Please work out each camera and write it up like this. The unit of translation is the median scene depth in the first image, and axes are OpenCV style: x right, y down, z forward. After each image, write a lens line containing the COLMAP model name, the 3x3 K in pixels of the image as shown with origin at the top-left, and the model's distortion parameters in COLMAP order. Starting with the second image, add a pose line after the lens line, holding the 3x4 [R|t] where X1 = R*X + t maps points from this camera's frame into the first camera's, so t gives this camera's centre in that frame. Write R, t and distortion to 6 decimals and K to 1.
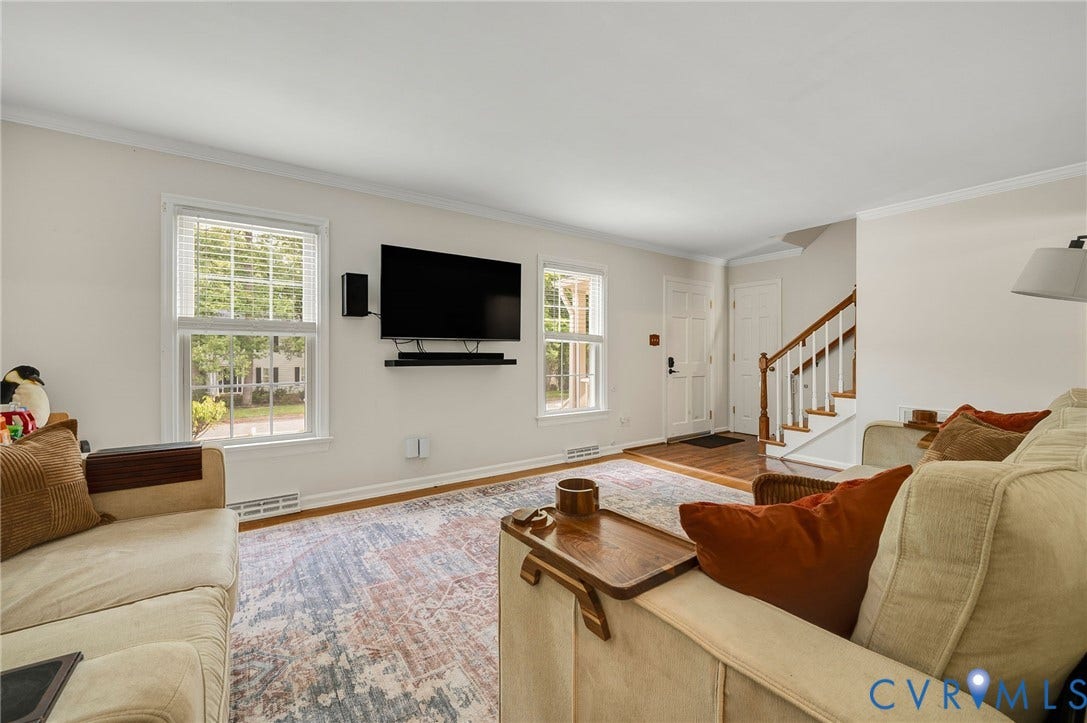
lens RADIAL K [[429.0, 0, 543.5], [0, 429.0, 361.5], [0, 0, 1]] dist [-0.000924, -0.000136]
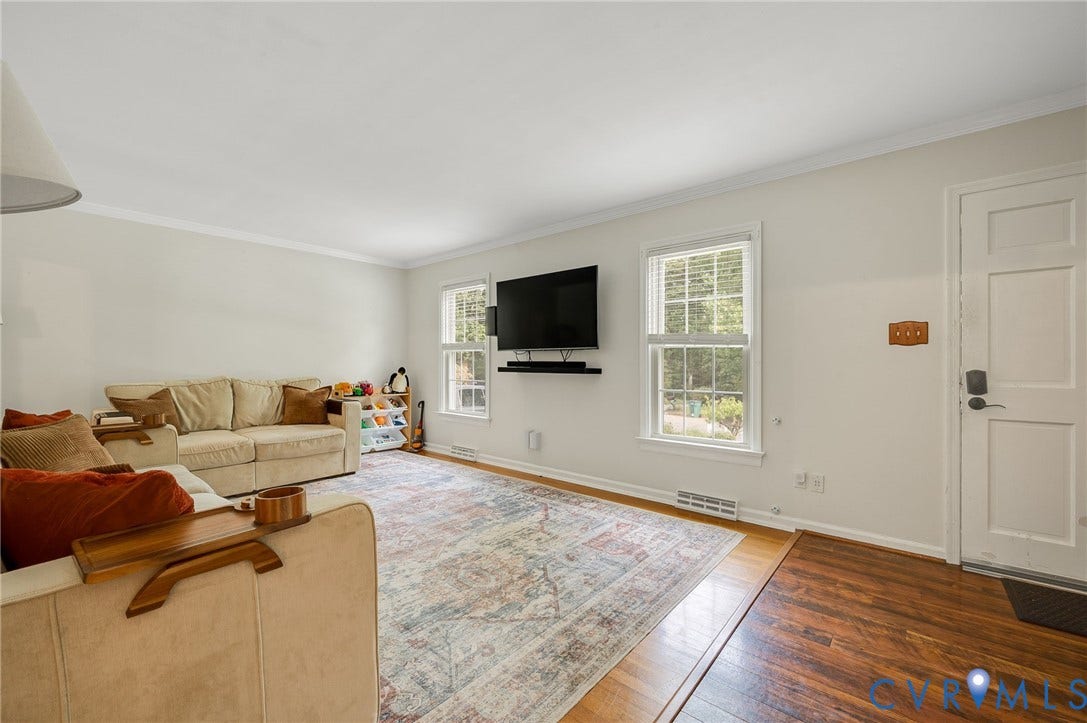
lens RADIAL K [[442.2, 0, 562.9], [0, 442.2, 366.0], [0, 0, 1]] dist [-0.001658, -0.000602]
pose [[0.264161, 0.017637, -0.964317, 0.930081], [-0.008008, 0.999838, 0.016093, -0.027862], [0.964445, 0.003471, 0.264259, 0.745678]]
